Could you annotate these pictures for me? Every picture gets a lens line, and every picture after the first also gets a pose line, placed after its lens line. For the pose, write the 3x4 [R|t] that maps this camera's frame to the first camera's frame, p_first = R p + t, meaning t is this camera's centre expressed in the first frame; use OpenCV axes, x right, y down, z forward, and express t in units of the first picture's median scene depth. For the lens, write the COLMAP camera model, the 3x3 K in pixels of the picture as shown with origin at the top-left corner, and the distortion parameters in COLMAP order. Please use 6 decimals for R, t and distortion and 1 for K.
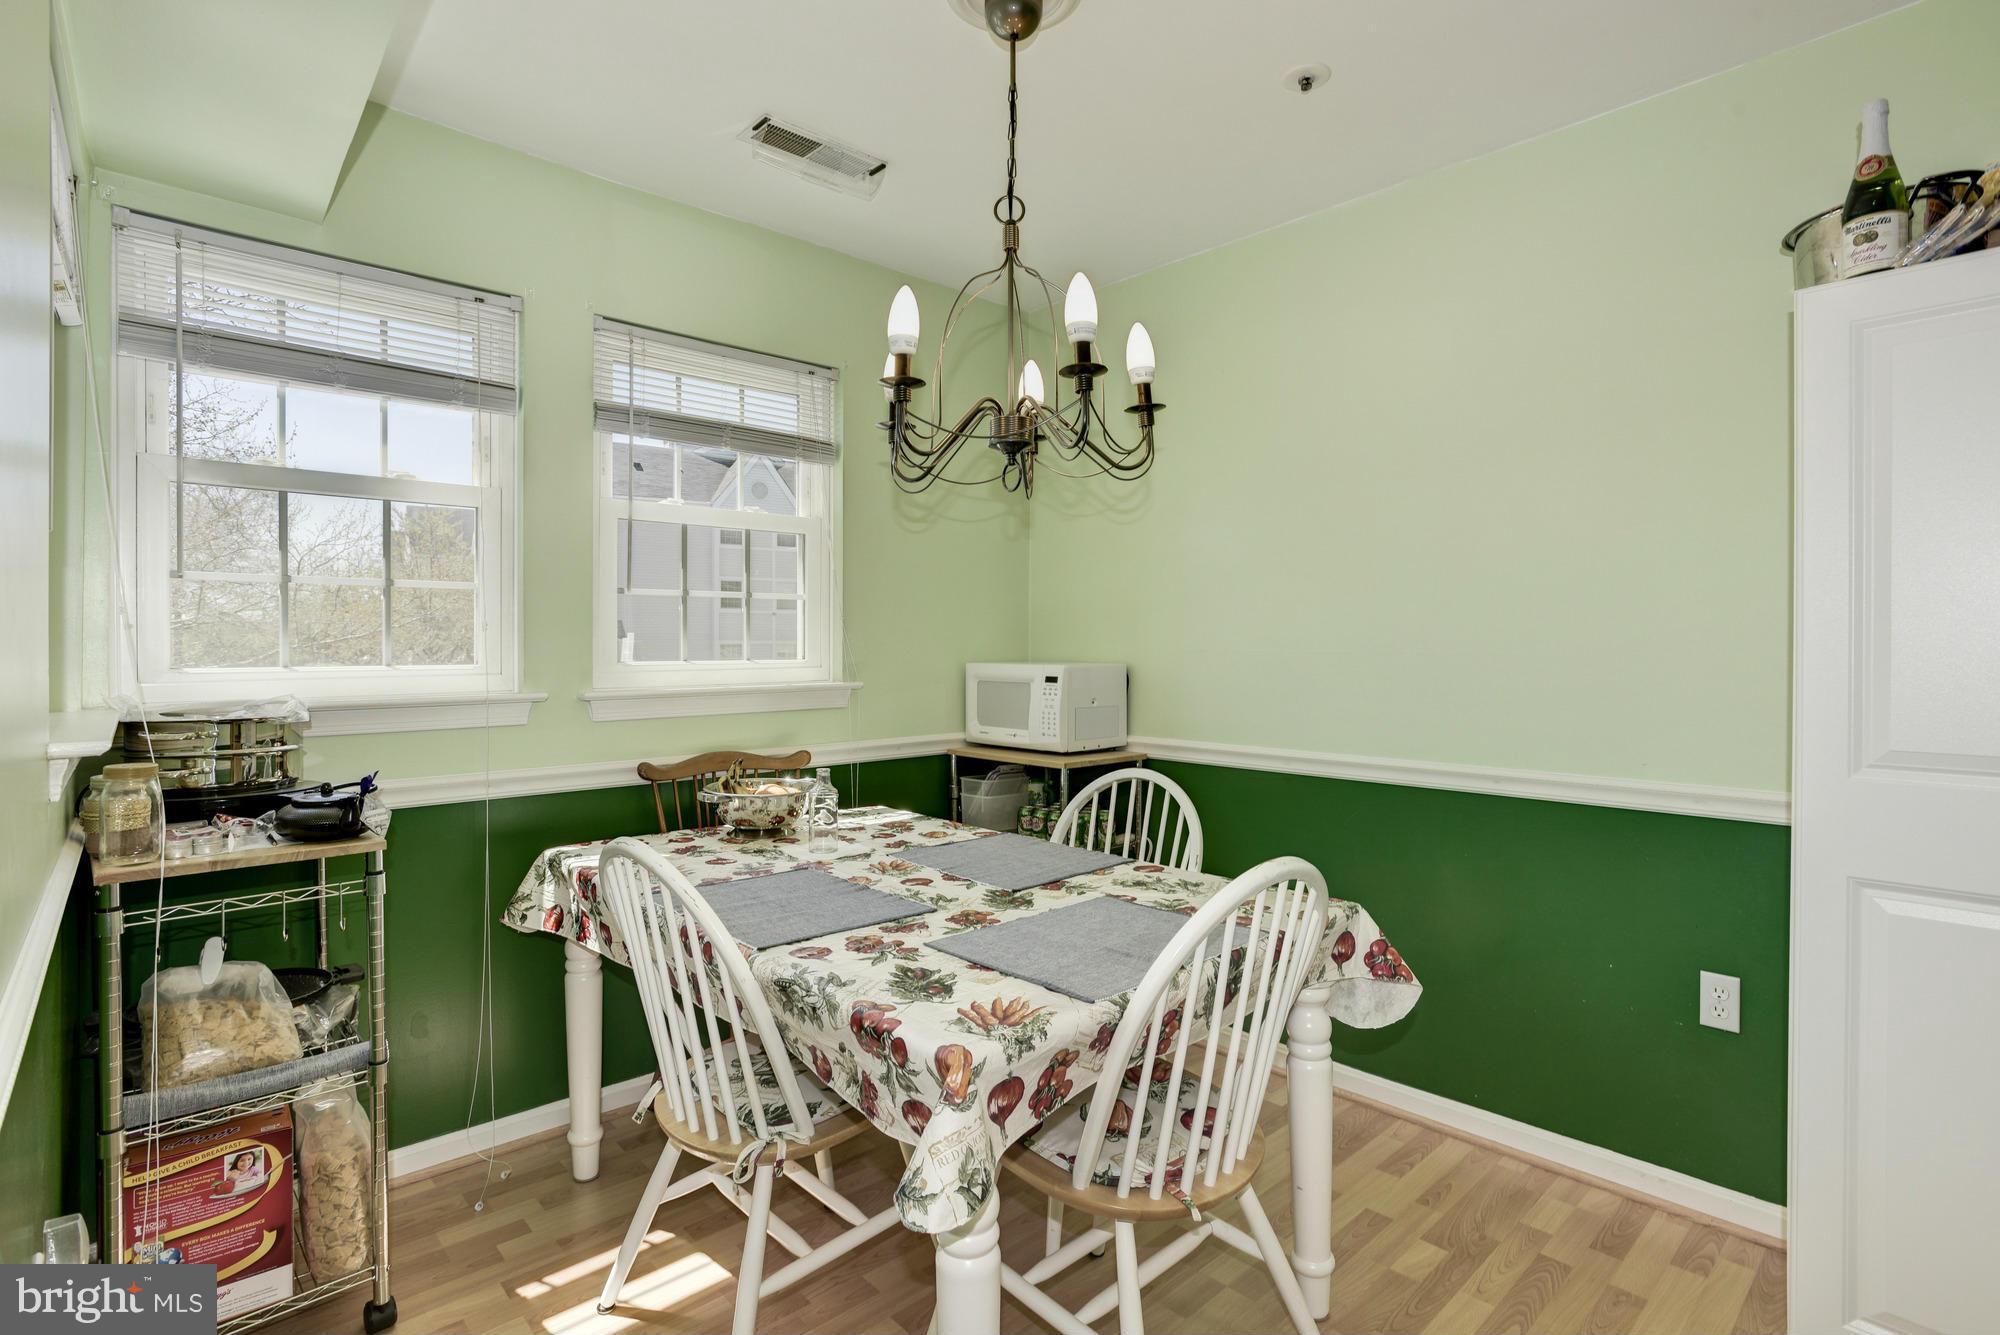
lens RADIAL K [[951.6, 0, 1000.0], [0, 951.6, 667.5], [0, 0, 1]] dist [-0.050928, 0.023160]
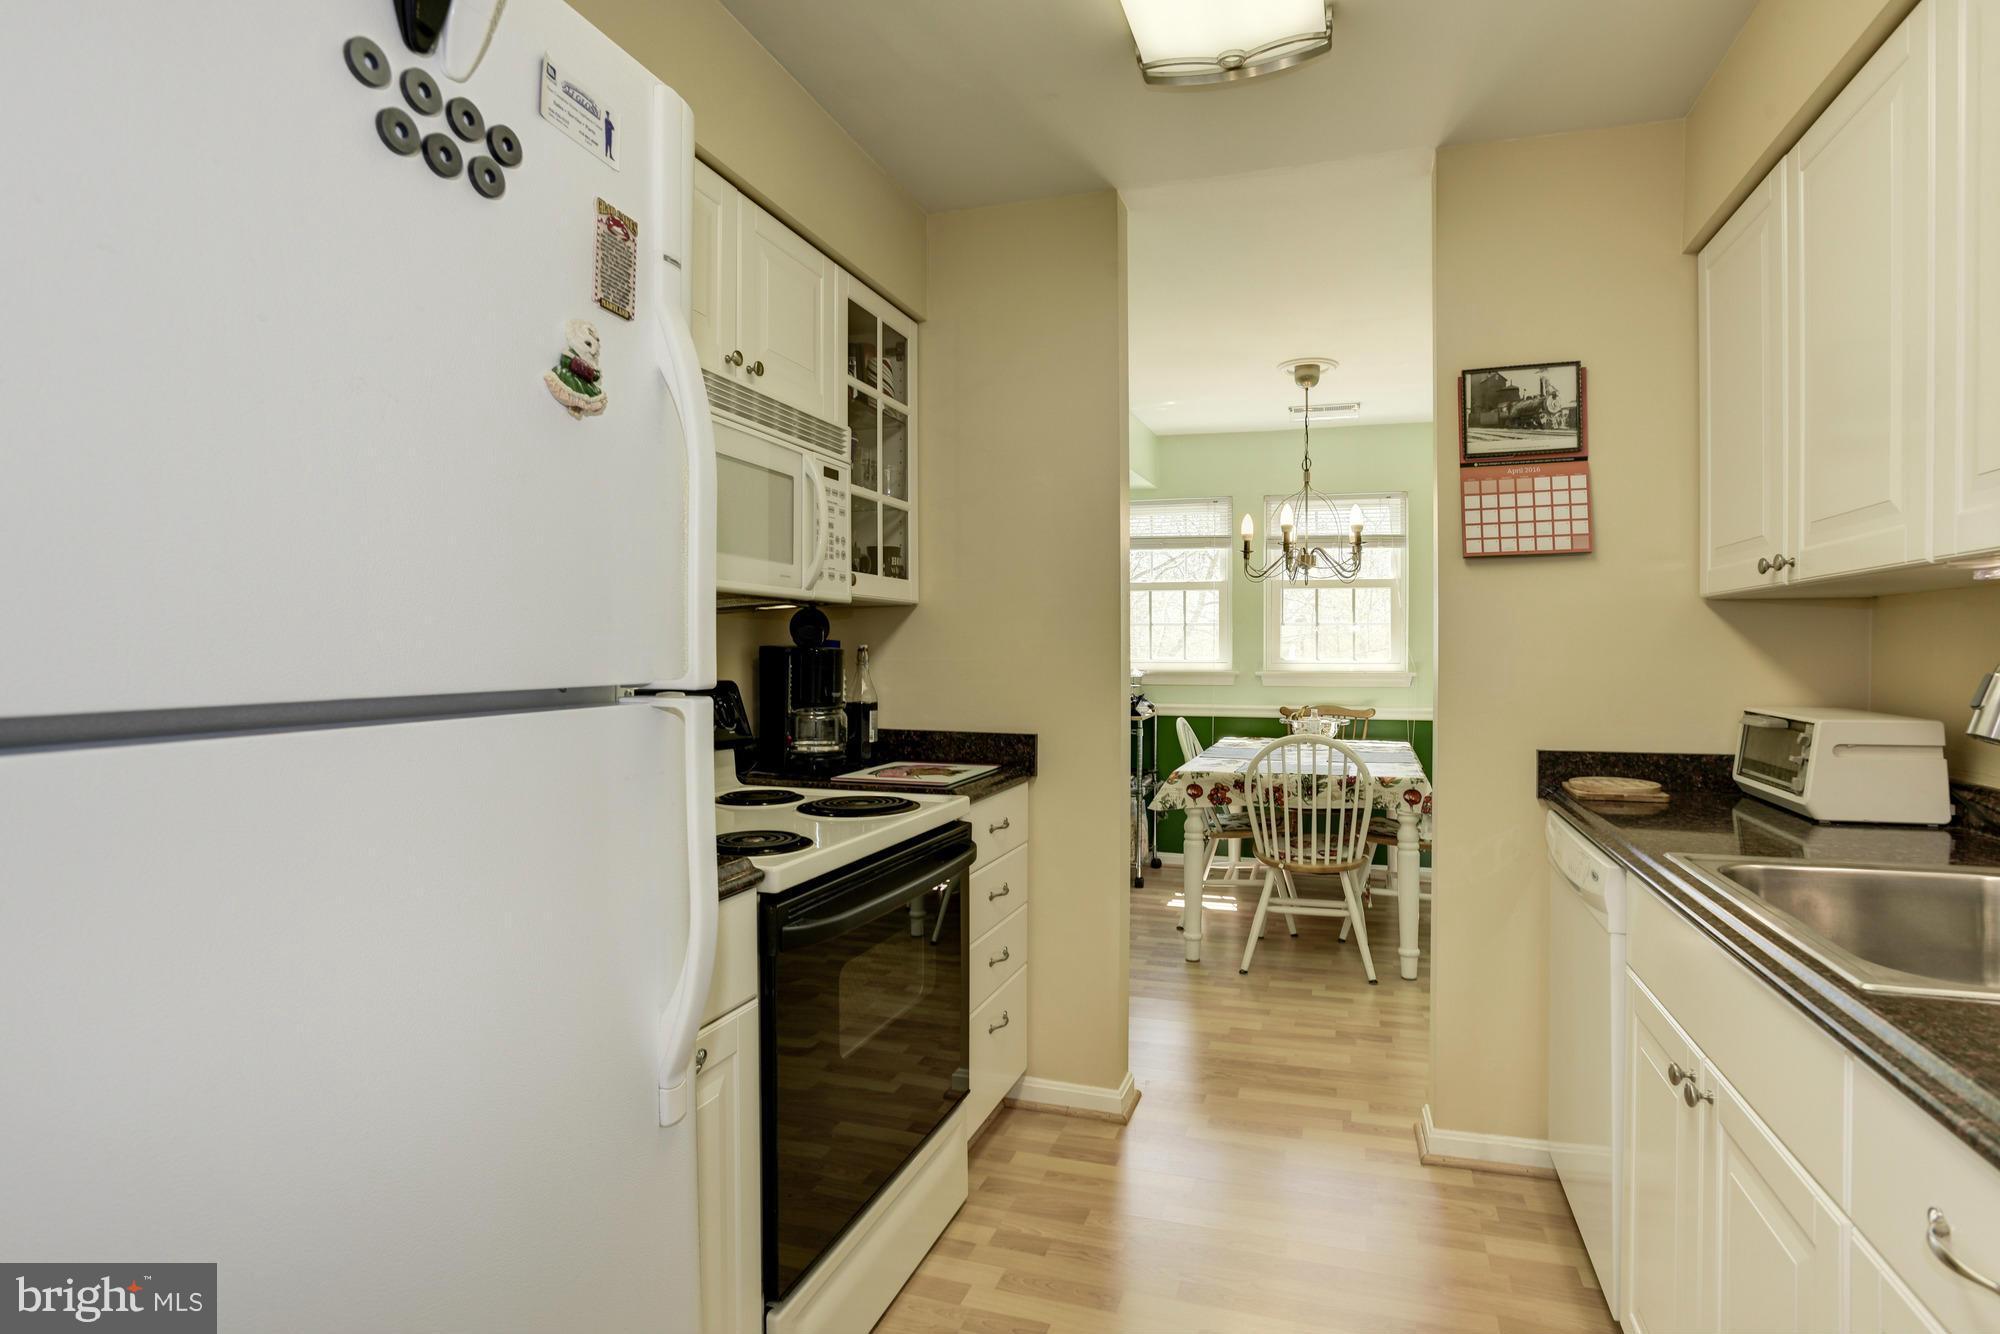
lens RADIAL K [[987.6, 0, 1079.8], [0, 987.6, 651.6], [0, 0, 1]] dist [-0.053654, 0.000038]
pose [[0.538400, 0.007950, -0.842652, 1.764022], [-0.025269, 0.999658, -0.006714, 0.007514], [0.842310, 0.024907, 0.538417, -0.798901]]
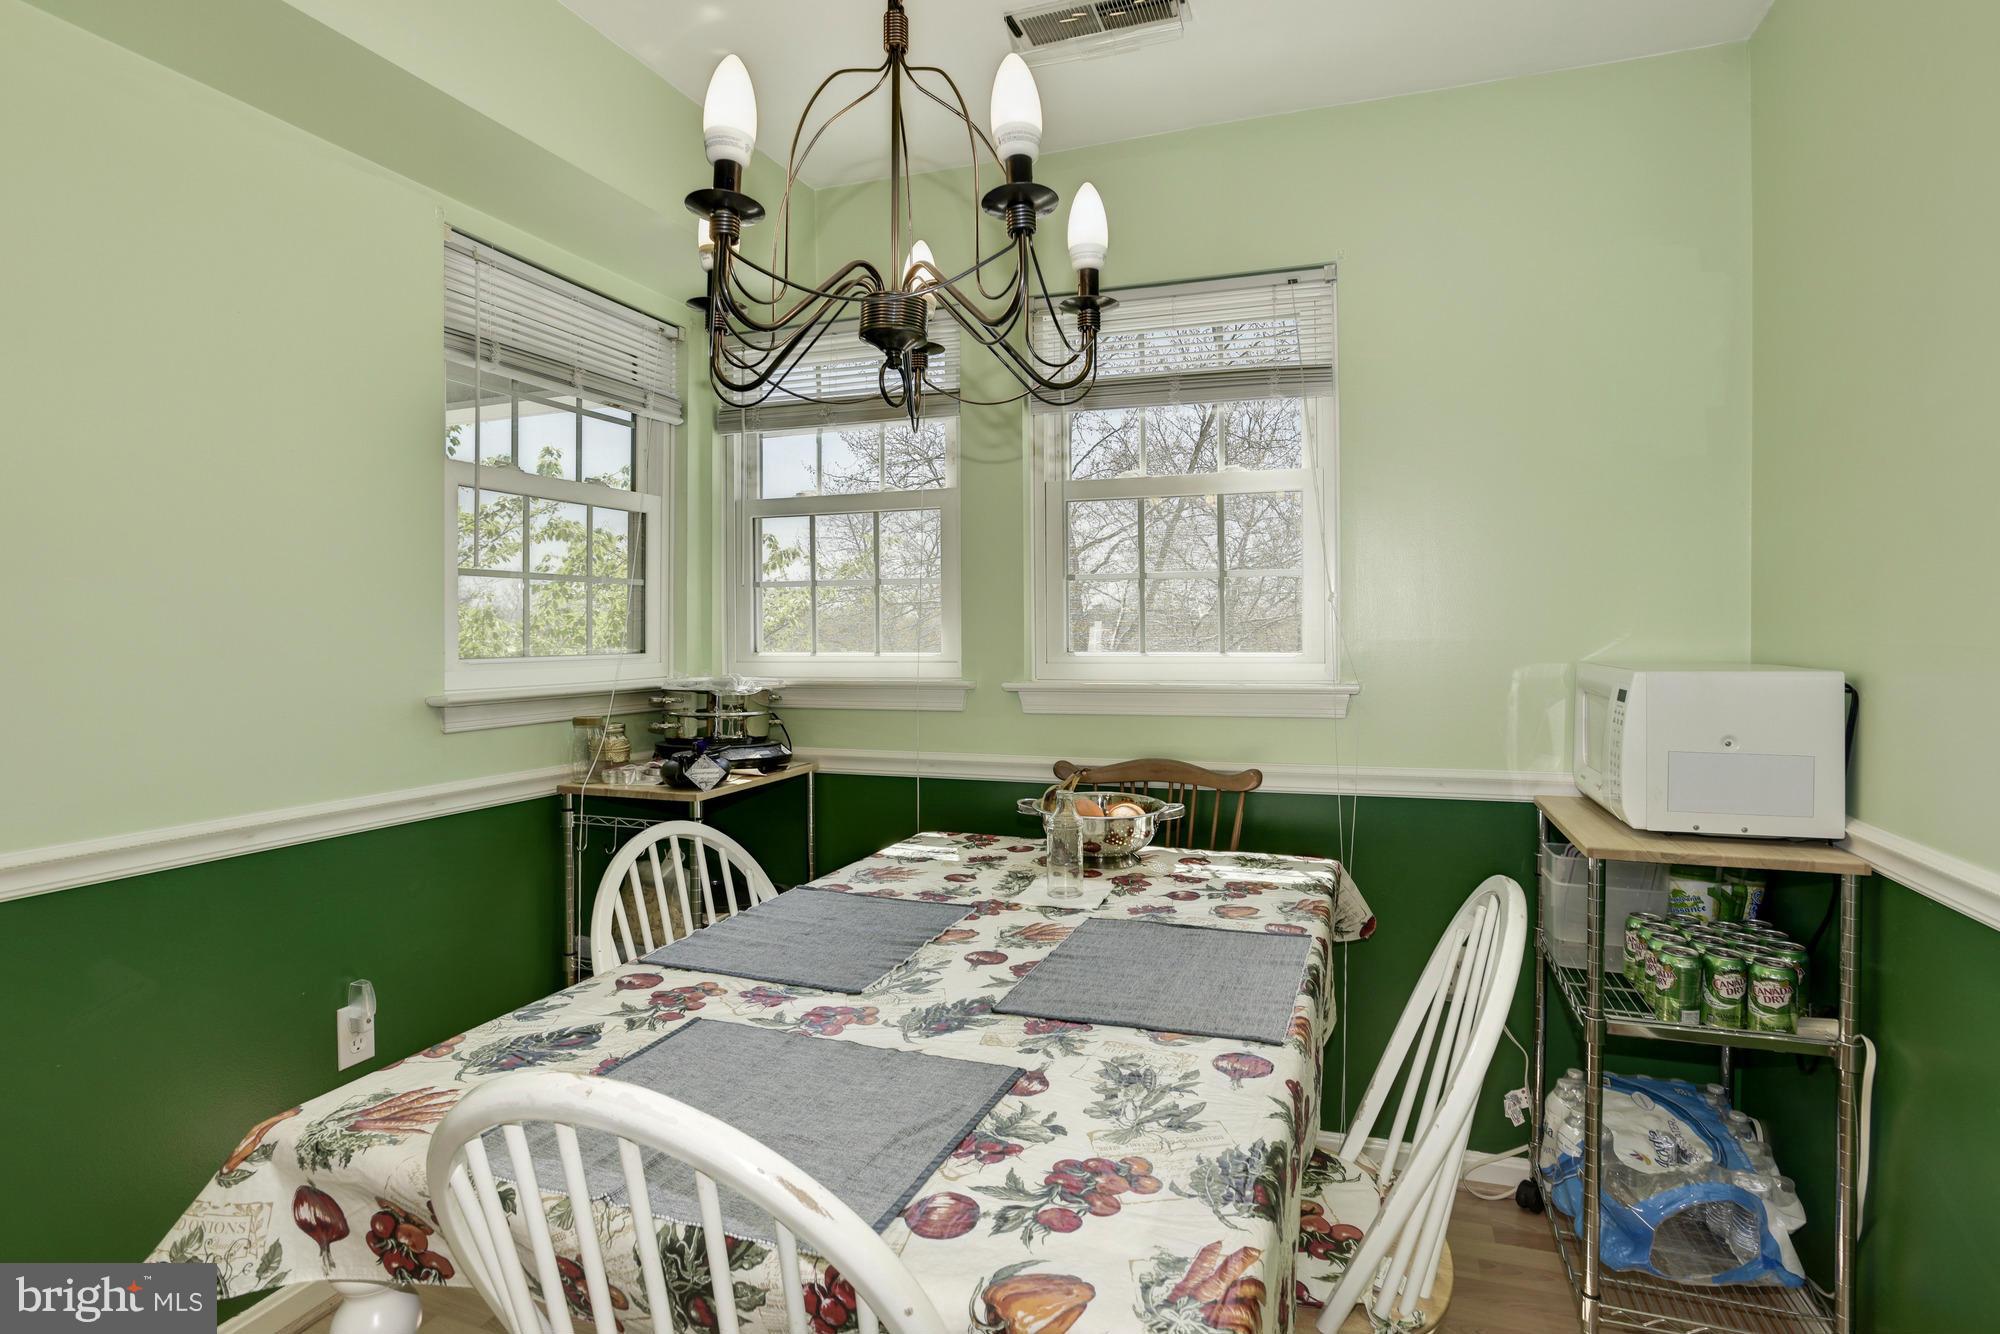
lens RADIAL K [[965.2, 0, 1028.9], [0, 965.2, 652.5], [0, 0, 1]] dist [-0.038878, 0.017684]
pose [[0.484605, 0.015652, -0.874593, 0.645515], [-0.017116, 0.999818, 0.008410, -0.019520], [0.874566, 0.010894, 0.484784, 0.743752]]
